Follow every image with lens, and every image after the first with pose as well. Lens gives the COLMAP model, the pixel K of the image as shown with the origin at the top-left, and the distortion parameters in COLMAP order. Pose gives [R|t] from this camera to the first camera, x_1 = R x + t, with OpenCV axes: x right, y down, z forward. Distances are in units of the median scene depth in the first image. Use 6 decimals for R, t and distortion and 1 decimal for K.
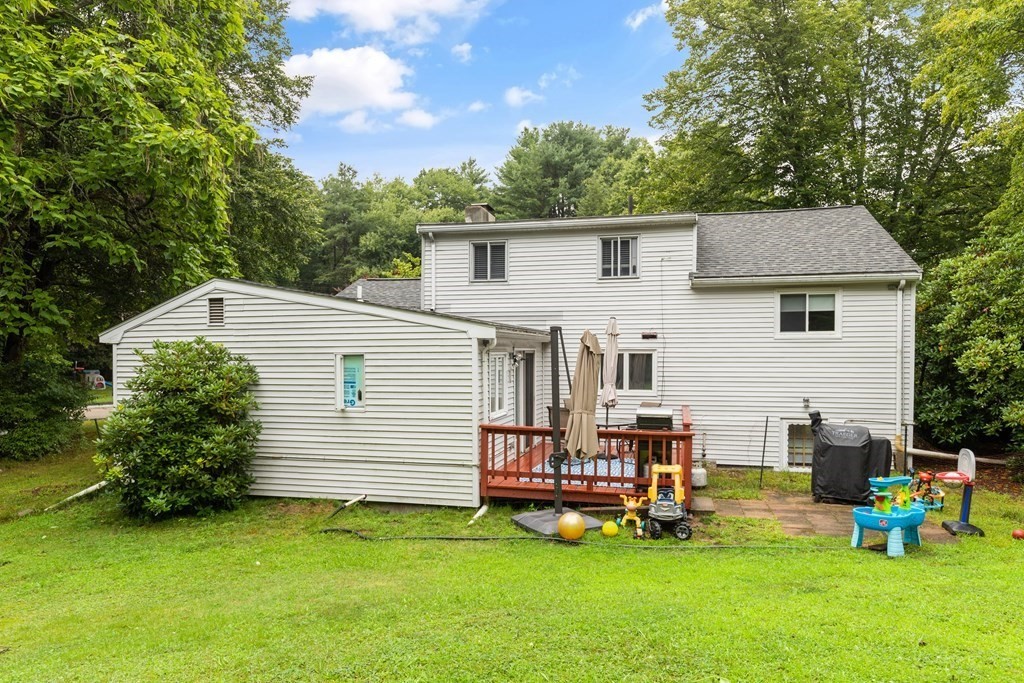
lens RADIAL K [[666.8, 0, 512.9], [0, 666.8, 366.1], [0, 0, 1]] dist [0.009887, 0.000190]
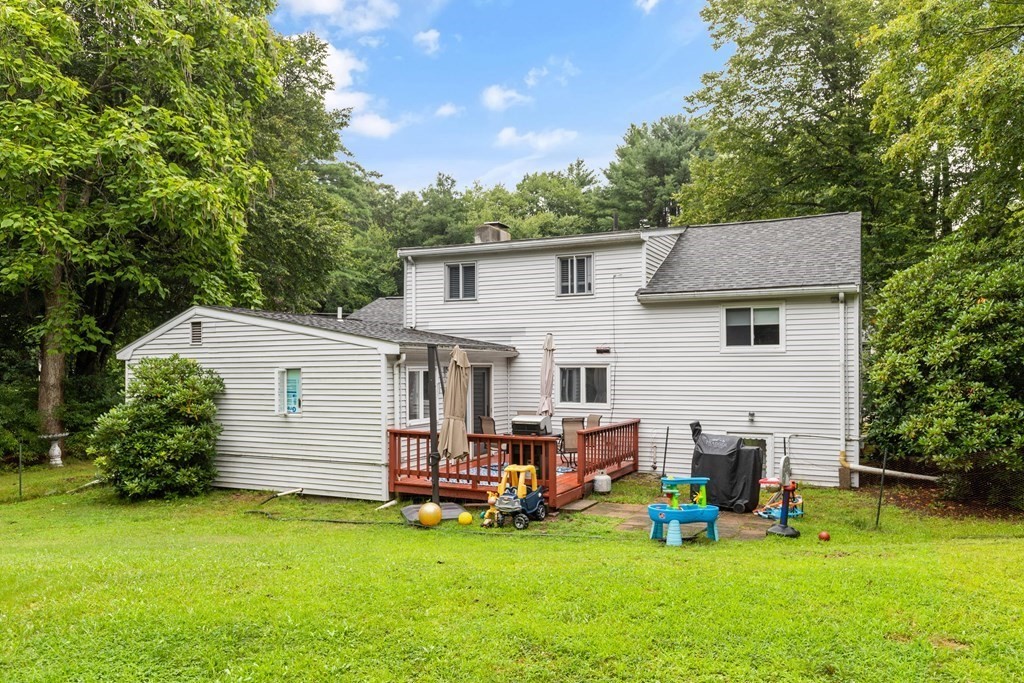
lens RADIAL K [[739.6, 0, 499.1], [0, 739.6, 362.1], [0, 0, 1]] dist [0.002043, -0.000489]
pose [[0.979101, -0.003110, -0.203349, 0.303338], [-0.002852, 0.999575, -0.029019, 0.006646], [0.203353, 0.028993, 0.978676, -0.162746]]
